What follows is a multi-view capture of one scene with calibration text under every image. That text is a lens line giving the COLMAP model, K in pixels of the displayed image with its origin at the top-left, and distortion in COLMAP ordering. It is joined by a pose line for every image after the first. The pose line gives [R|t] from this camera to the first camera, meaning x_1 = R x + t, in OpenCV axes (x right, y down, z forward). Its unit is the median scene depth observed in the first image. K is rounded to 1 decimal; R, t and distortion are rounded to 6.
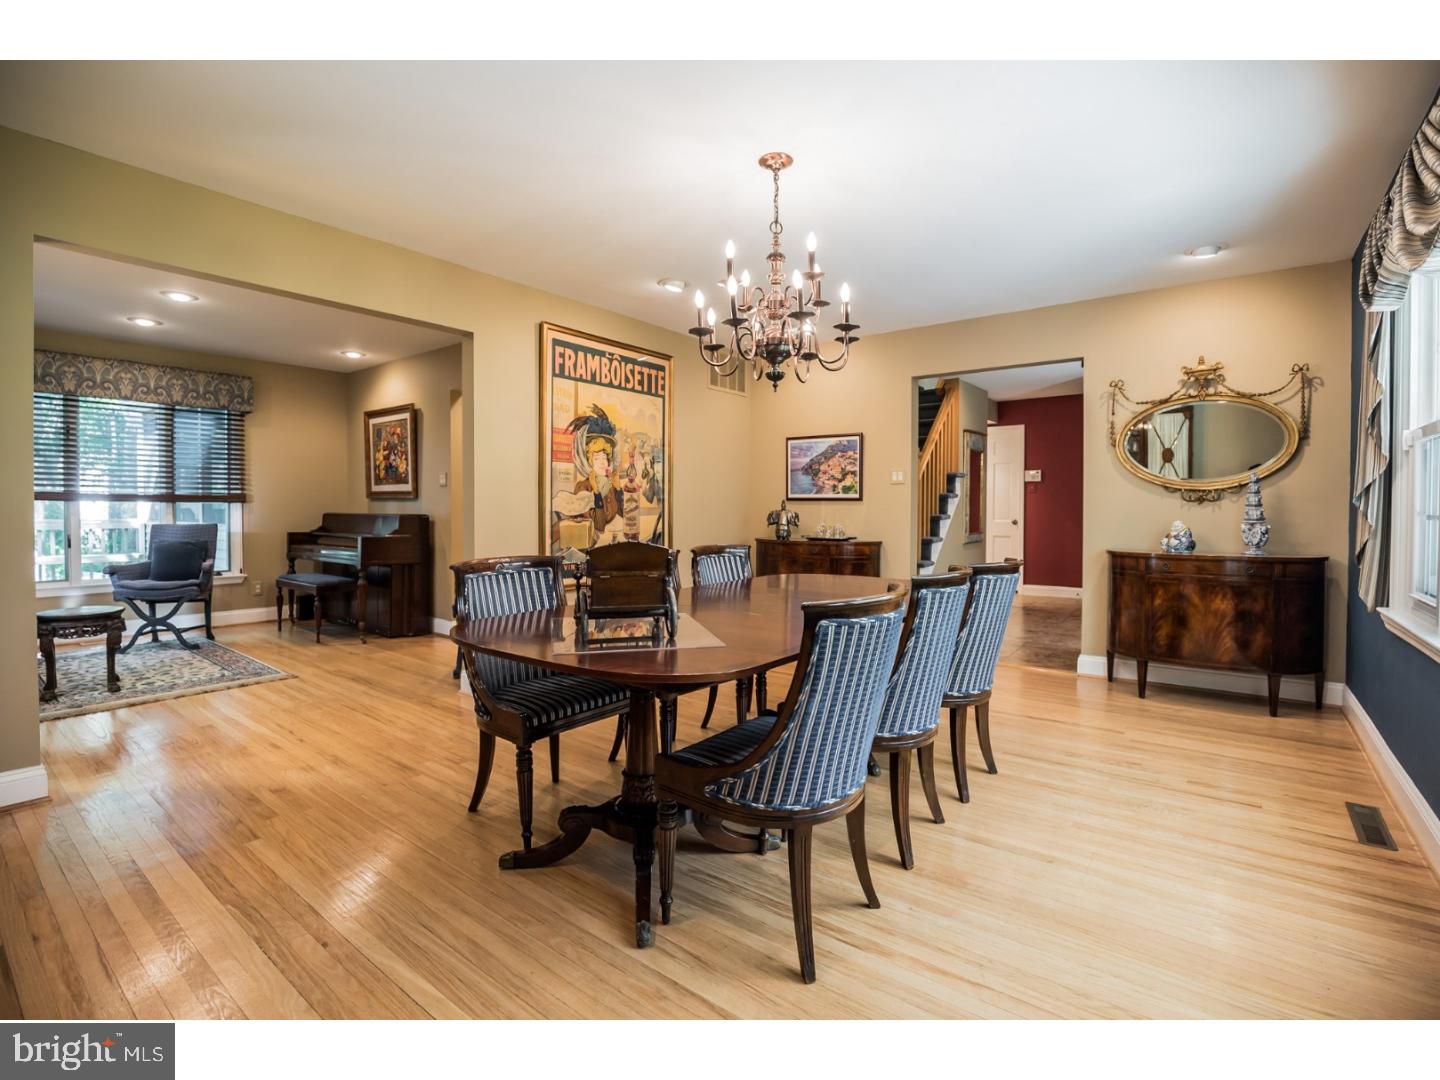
lens RADIAL K [[686.8, 0, 725.6], [0, 686.8, 521.1], [0, 0, 1]] dist [-0.001321, -0.000163]
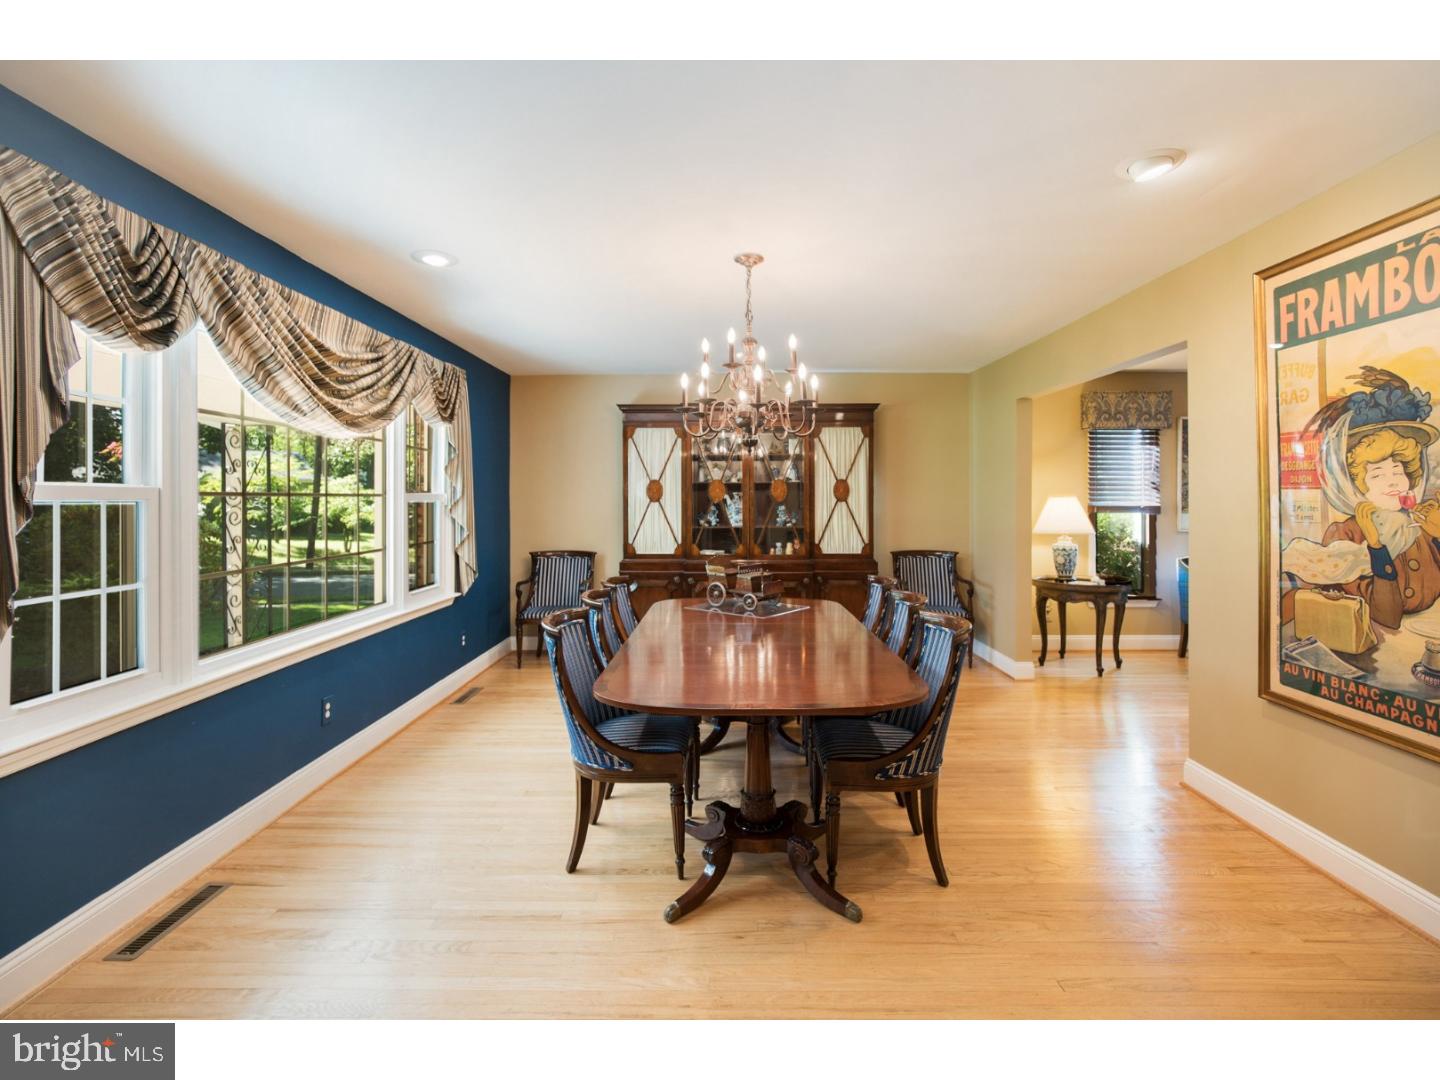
lens RADIAL K [[686.8, 0, 725.6], [0, 686.8, 521.1], [0, 0, 1]] dist [-0.001321, -0.000163]
pose [[-0.807319, 0.007739, -0.590065, 0.478605], [-0.025444, 0.998528, 0.047908, -0.071818], [0.589567, 0.053690, -0.805933, 1.146496]]
